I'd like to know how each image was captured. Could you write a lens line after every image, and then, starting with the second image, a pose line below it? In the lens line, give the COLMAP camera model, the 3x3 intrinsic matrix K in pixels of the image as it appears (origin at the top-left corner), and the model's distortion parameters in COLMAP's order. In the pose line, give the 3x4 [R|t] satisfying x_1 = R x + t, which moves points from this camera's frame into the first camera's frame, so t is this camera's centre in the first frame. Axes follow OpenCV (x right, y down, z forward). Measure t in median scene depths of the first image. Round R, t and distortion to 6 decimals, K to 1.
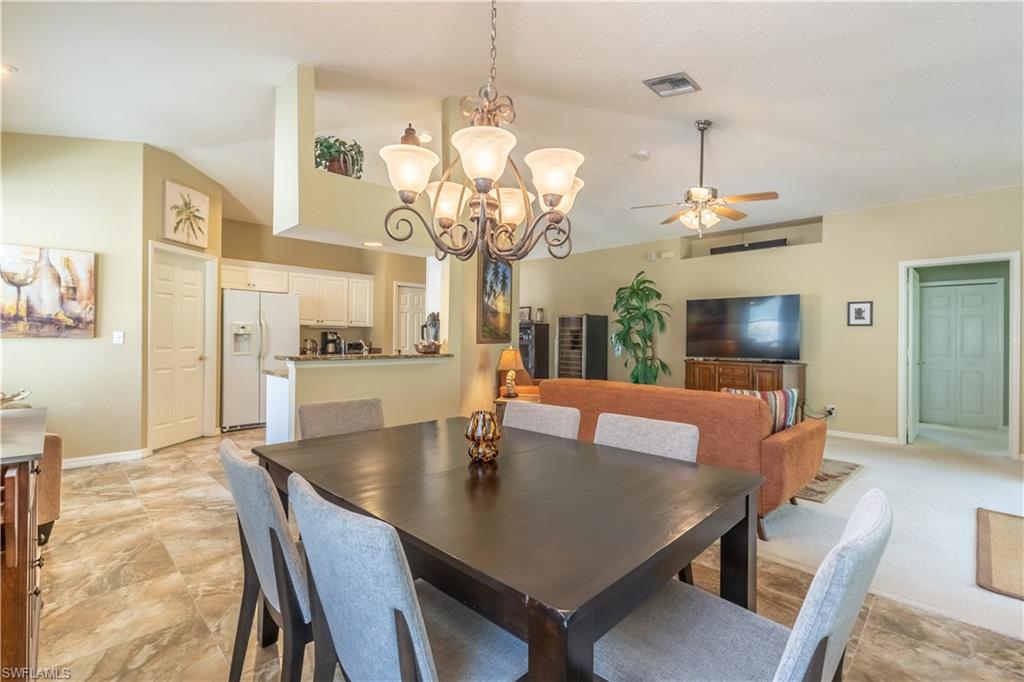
lens RADIAL K [[458.7, 0, 507.7], [0, 458.7, 334.2], [0, 0, 1]] dist [-0.003078, -0.000407]
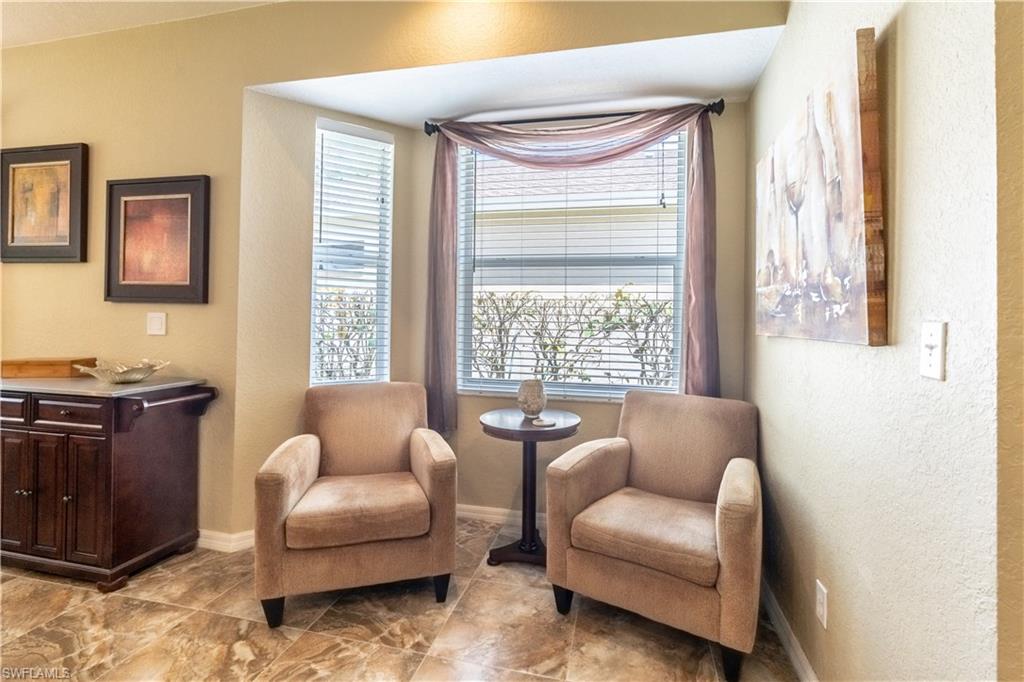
lens RADIAL K [[471.2, 0, 517.3], [0, 471.2, 311.0], [0, 0, 1]] dist [-0.001579, -0.000137]
pose [[-0.850315, -0.027507, -0.525554, -0.479996], [-0.017096, 0.999550, -0.024654, -0.002119], [0.525996, -0.011978, -0.850403, 0.917340]]
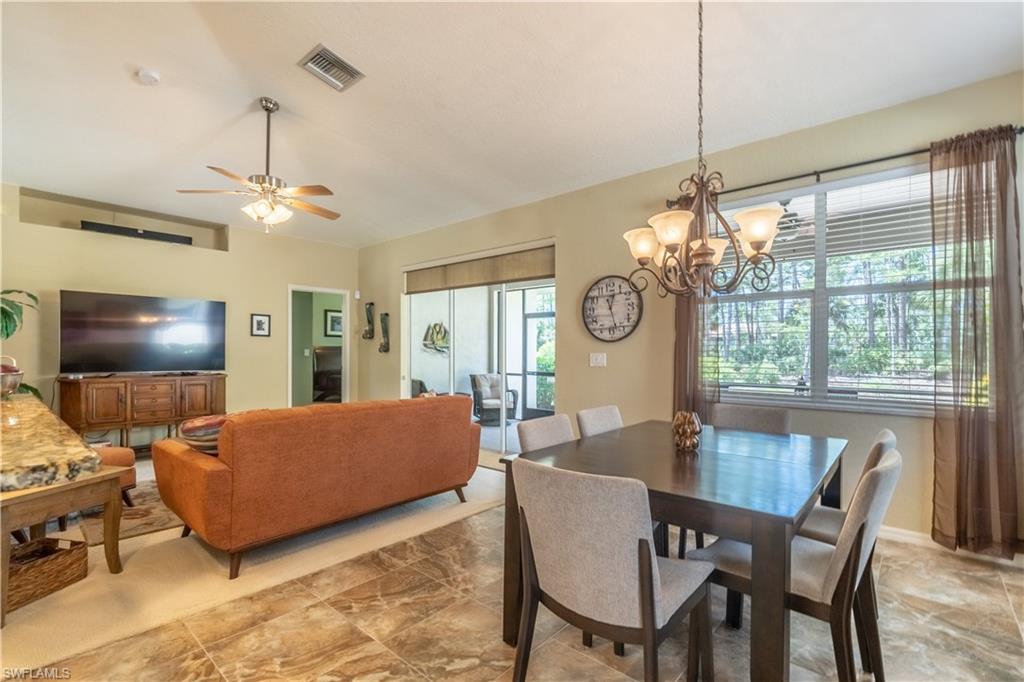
lens RADIAL K [[470.2, 0, 505.0], [0, 470.2, 352.9], [0, 0, 1]] dist [-0.003795, 0.000427]
pose [[-0.054984, -0.013729, 0.998393, -0.434876], [-0.015532, 0.999796, 0.012893, -0.002011], [-0.998366, -0.014798, -0.055186, 0.517894]]
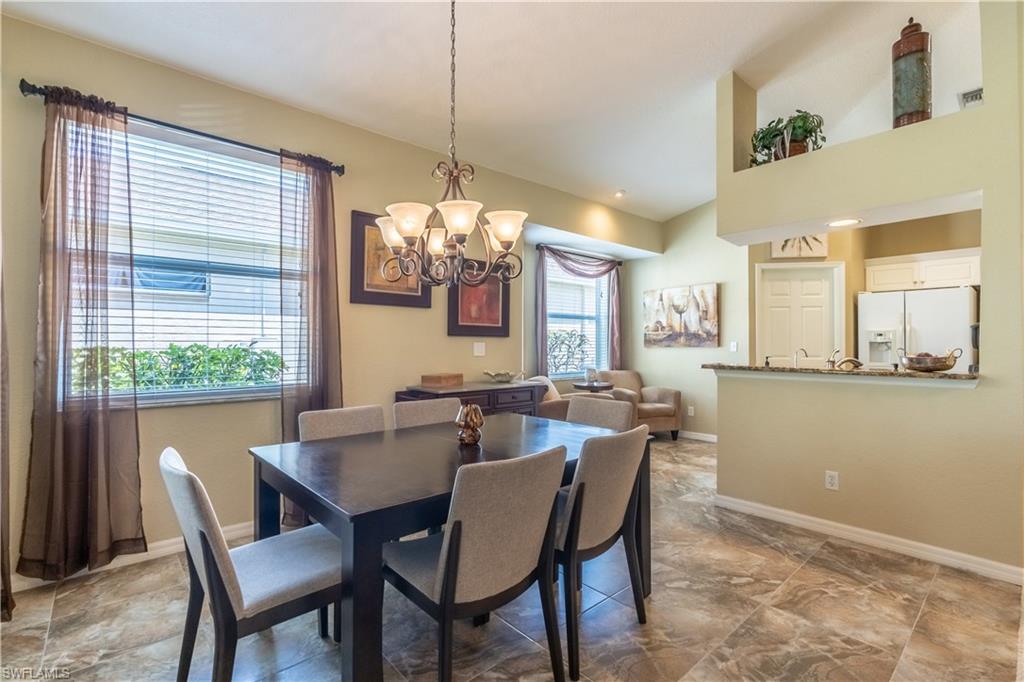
lens RADIAL K [[469.0, 0, 507.0], [0, 469.0, 338.0], [0, 0, 1]] dist [-0.004078, 0.000495]
pose [[-0.066067, -0.020684, -0.997601, 0.402800], [0.009699, 0.999725, -0.021370, 0.003983], [0.997768, -0.011088, -0.065848, 0.390376]]
